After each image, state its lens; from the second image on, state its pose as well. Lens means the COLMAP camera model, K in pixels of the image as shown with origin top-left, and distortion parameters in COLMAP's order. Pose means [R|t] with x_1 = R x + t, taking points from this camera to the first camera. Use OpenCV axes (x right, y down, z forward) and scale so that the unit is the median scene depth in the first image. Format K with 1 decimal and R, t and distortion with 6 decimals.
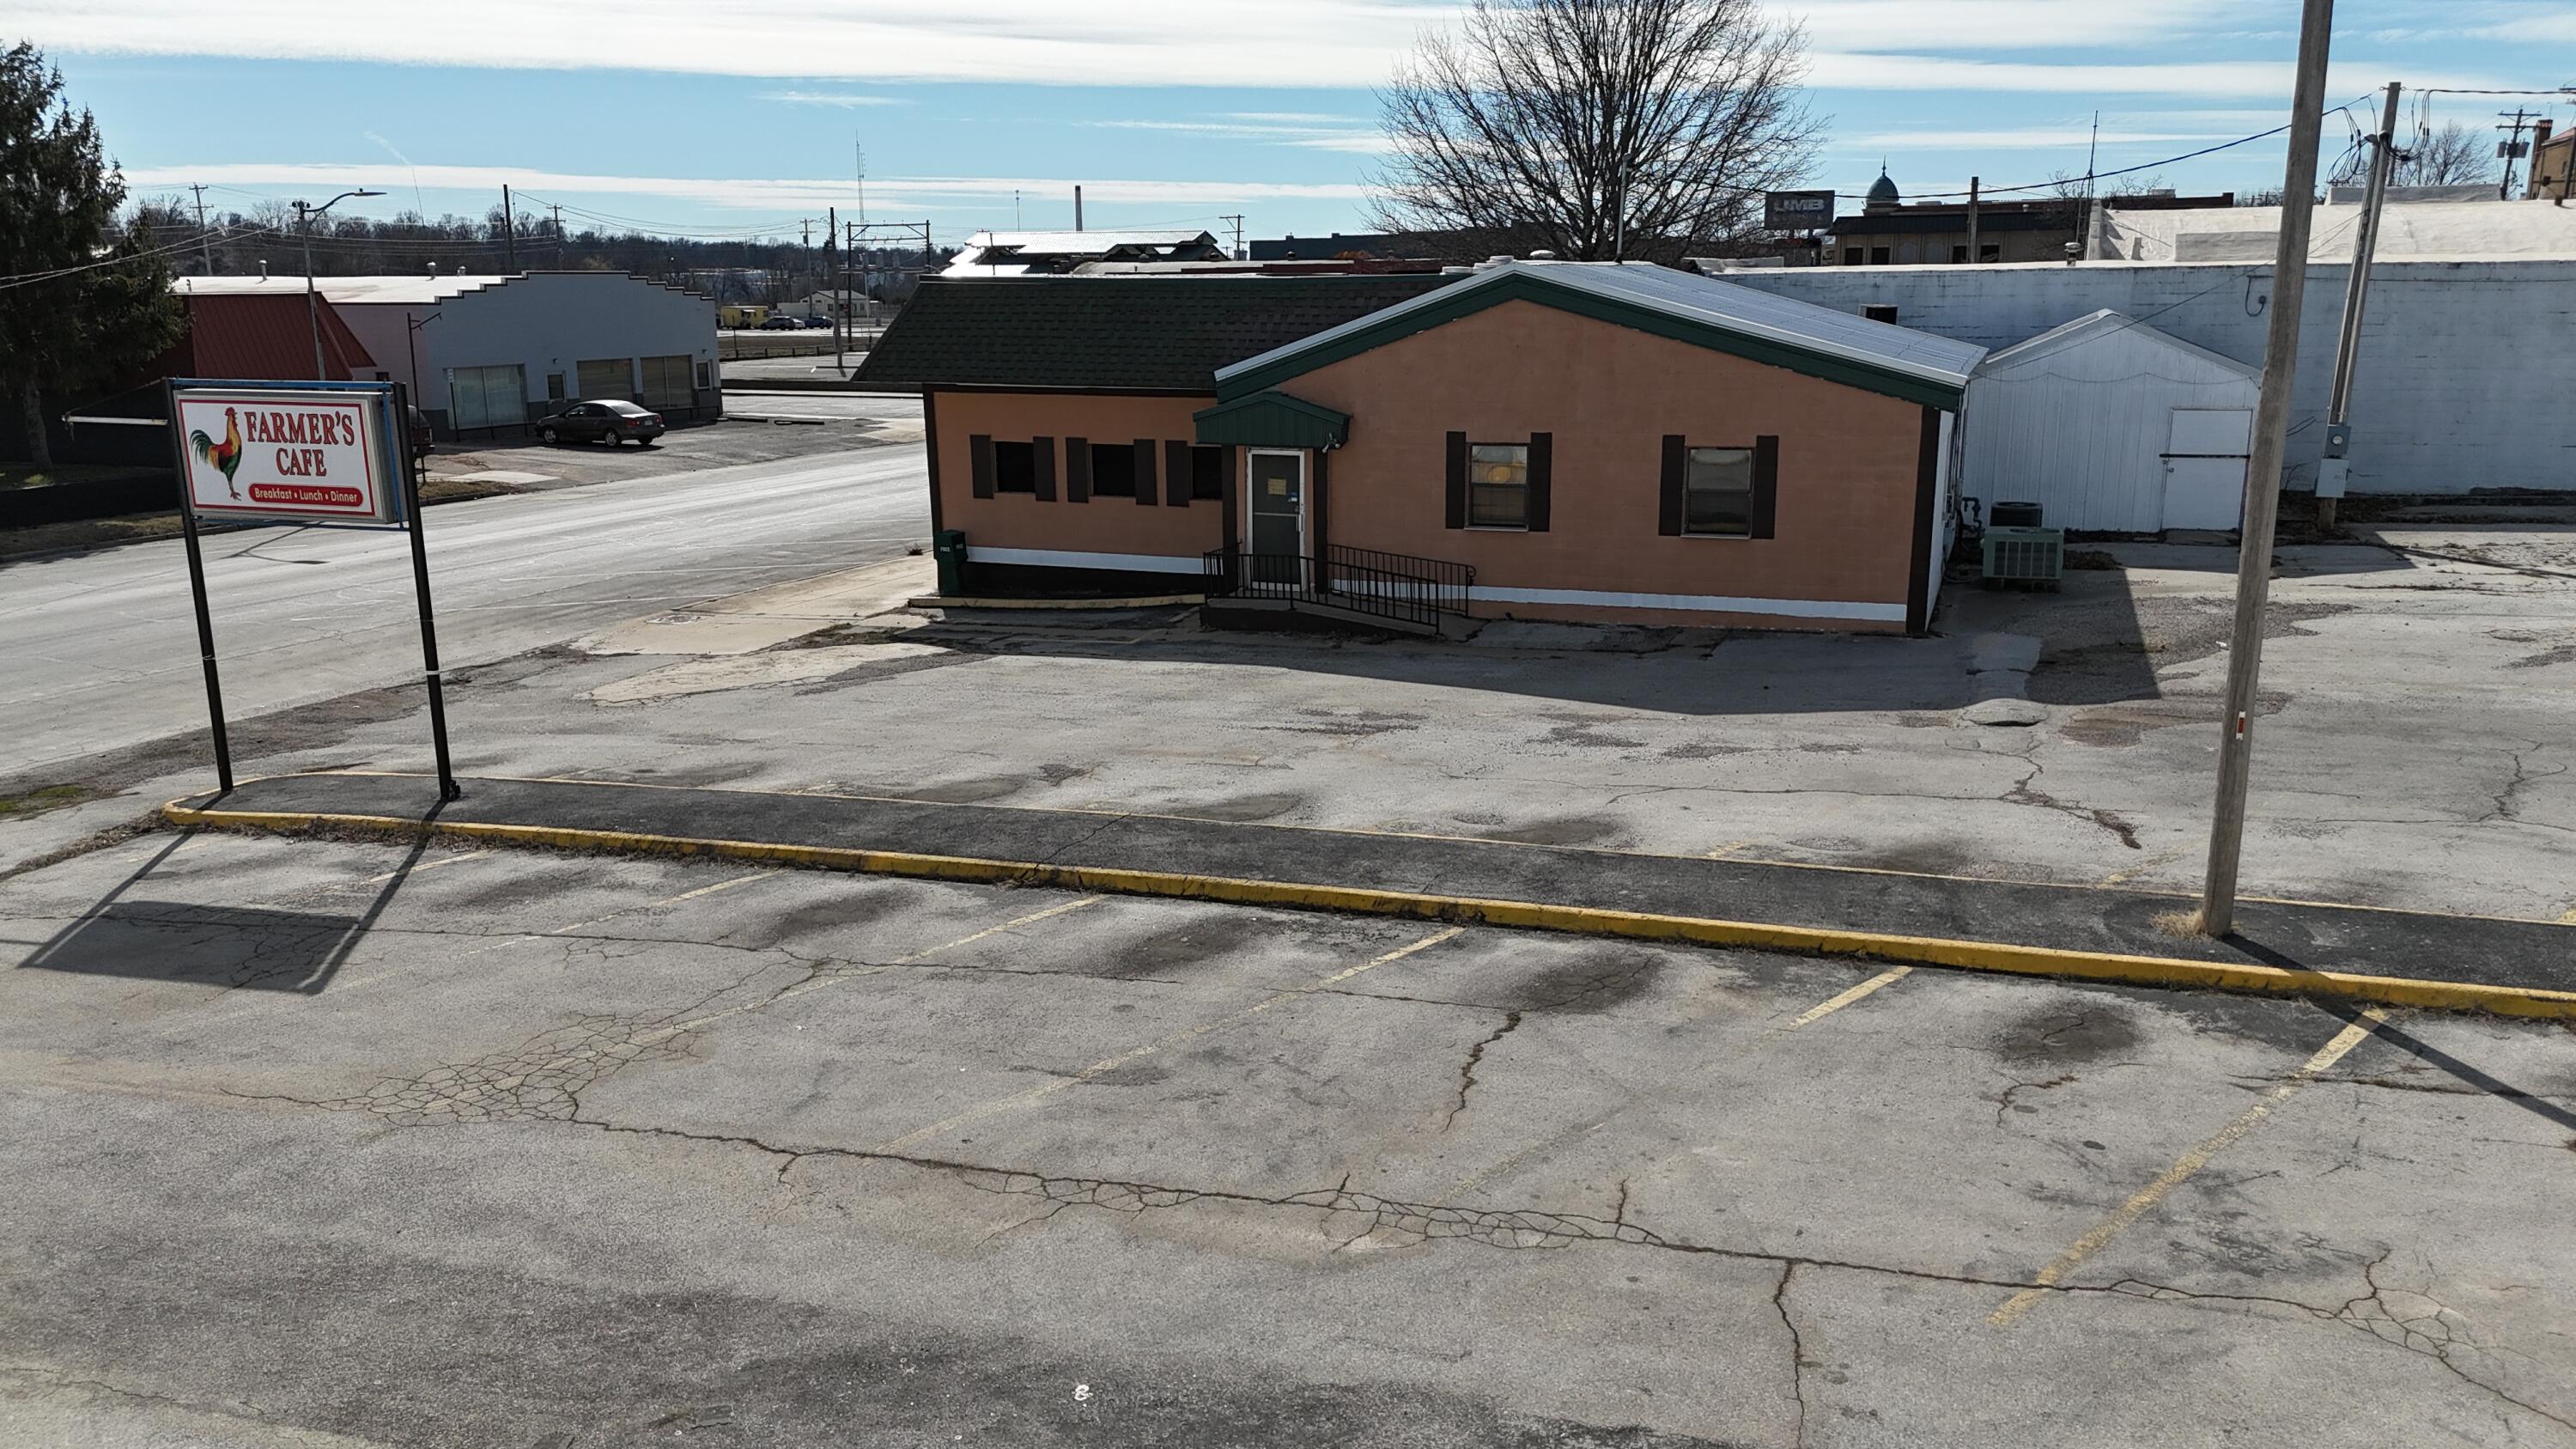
lens RADIAL K [[1878.5, 0, 1298.6], [0, 1878.5, 725.8], [0, 0, 1]] dist [0.091695, -0.092368]
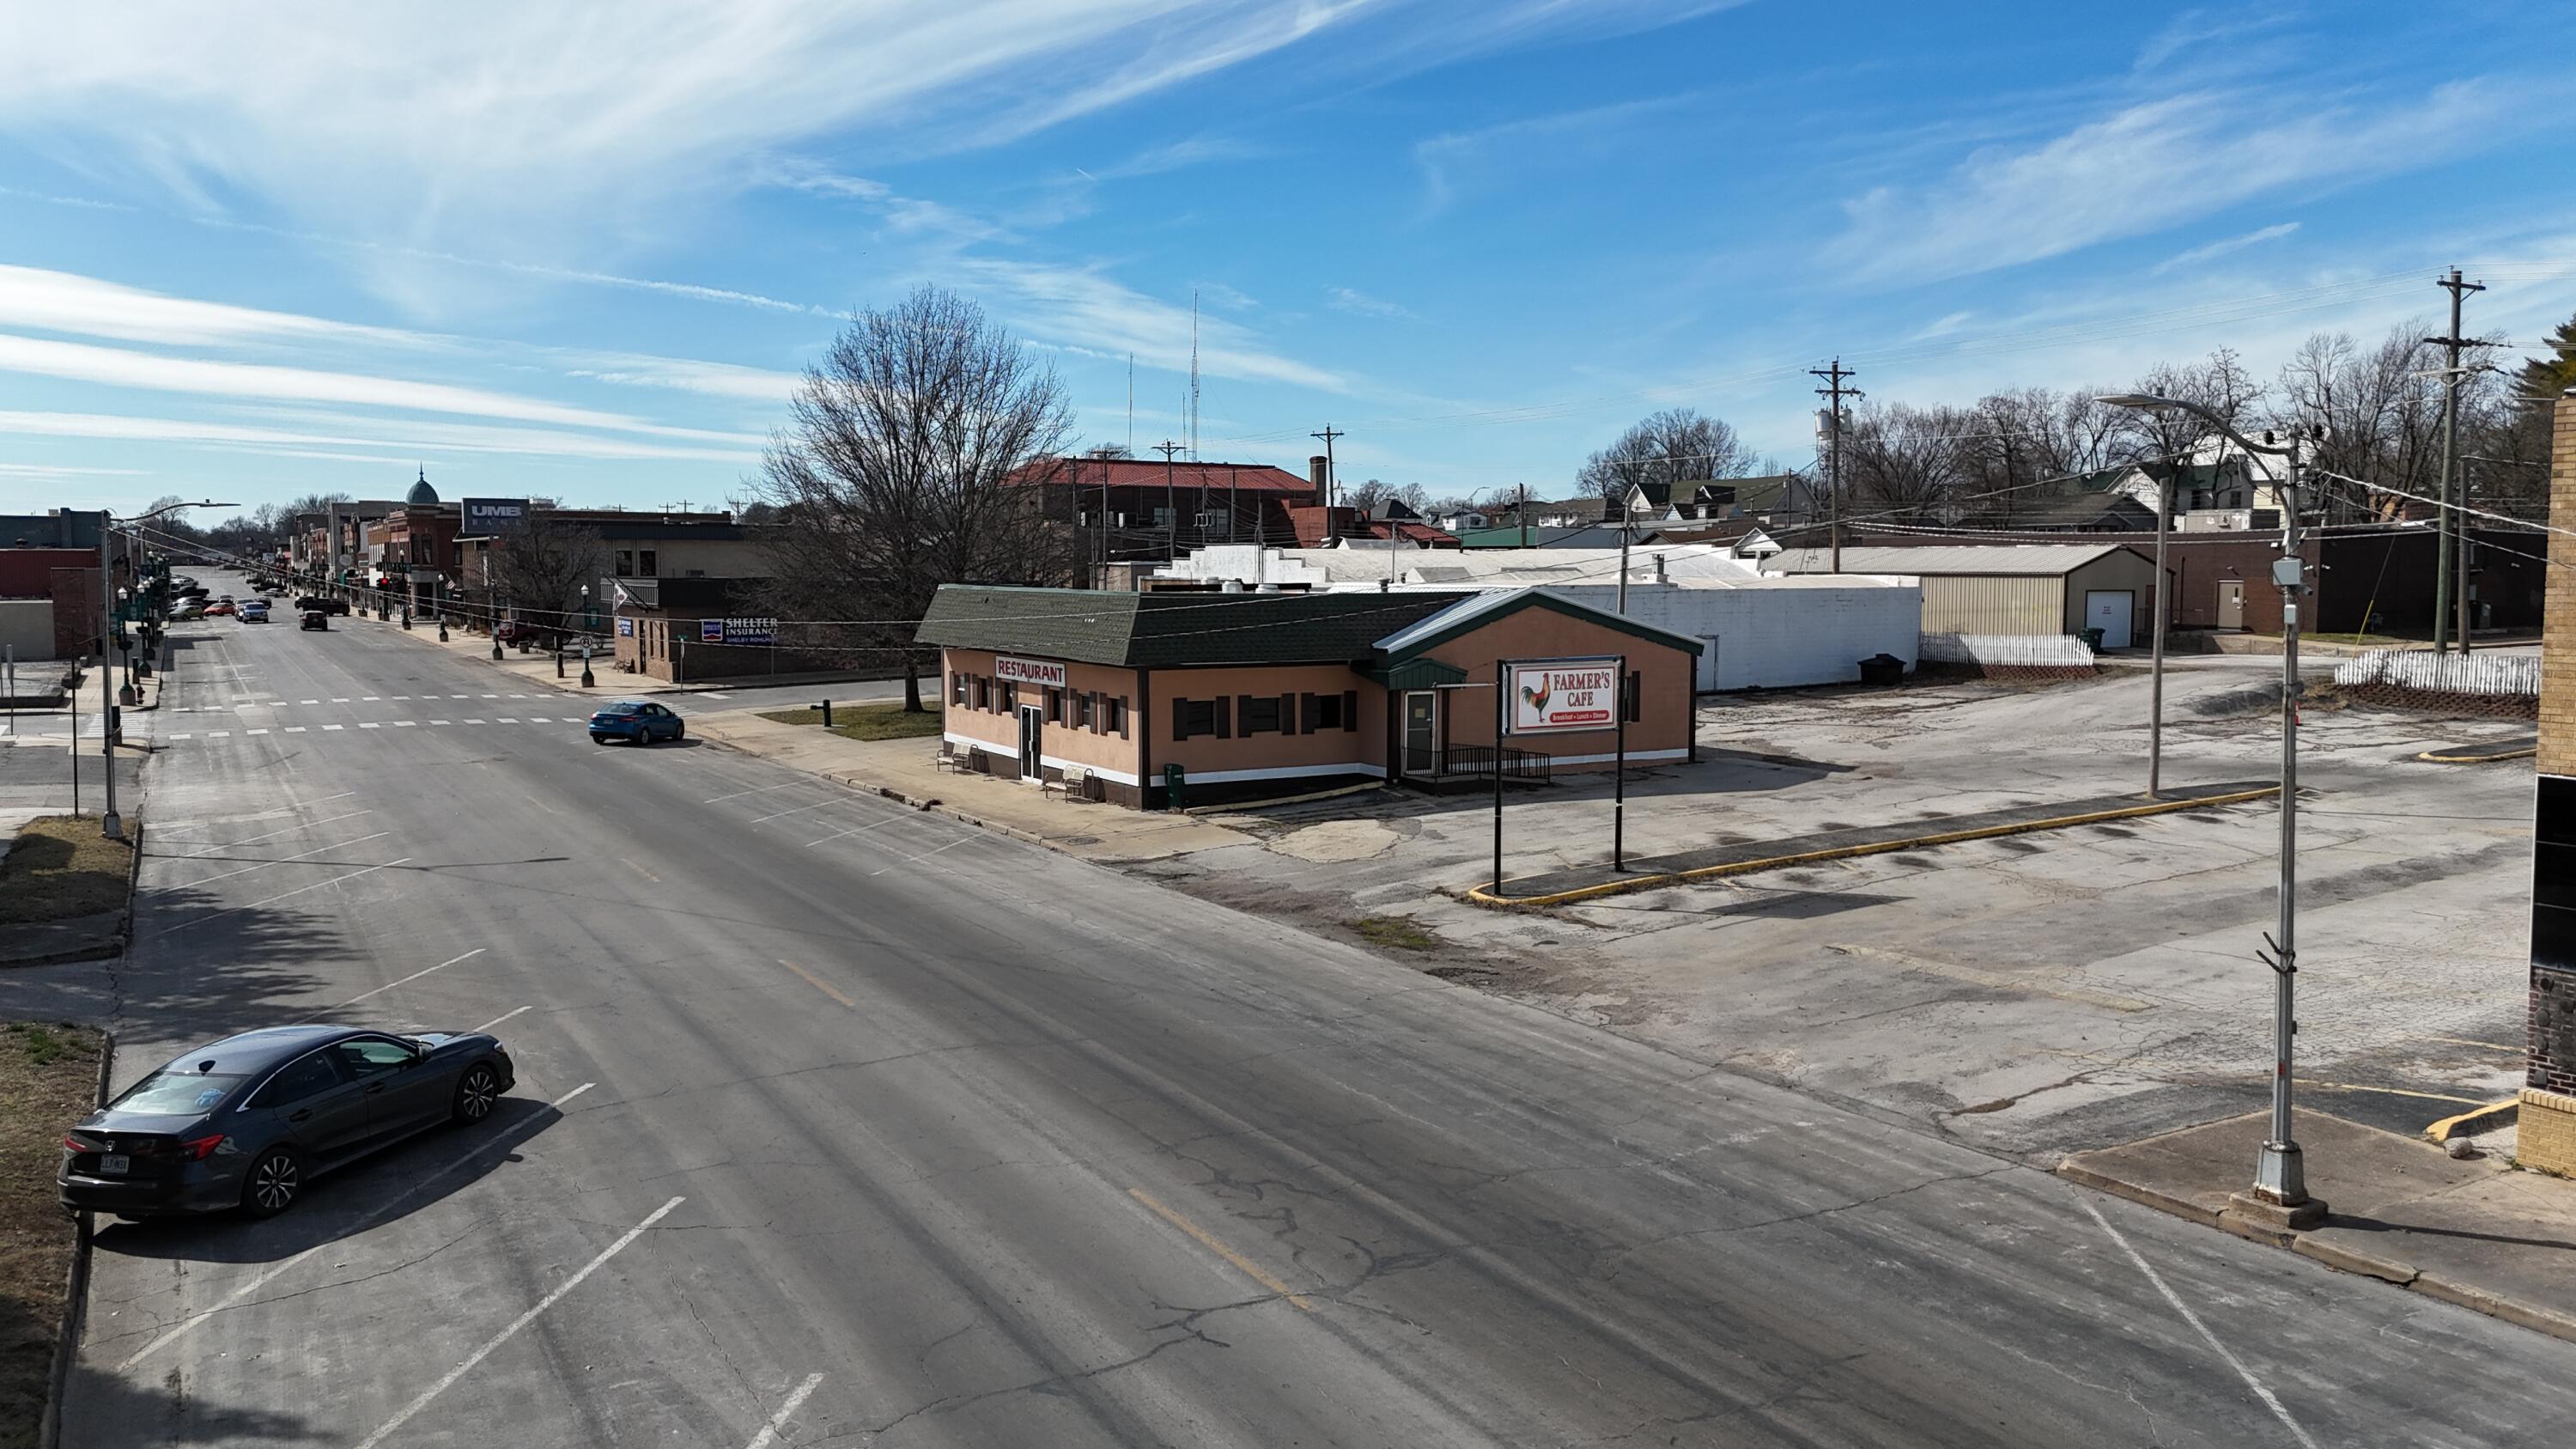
lens RADIAL K [[1855.5, 0, 1283.4], [0, 1855.5, 721.1], [0, 0, 1]] dist [0.104769, -0.115727]
pose [[0.626138, -0.055530, 0.777733, -2.138252], [0.172558, 0.982596, -0.068766, -0.040645], [-0.760379, 0.177261, 0.624822, 0.077727]]
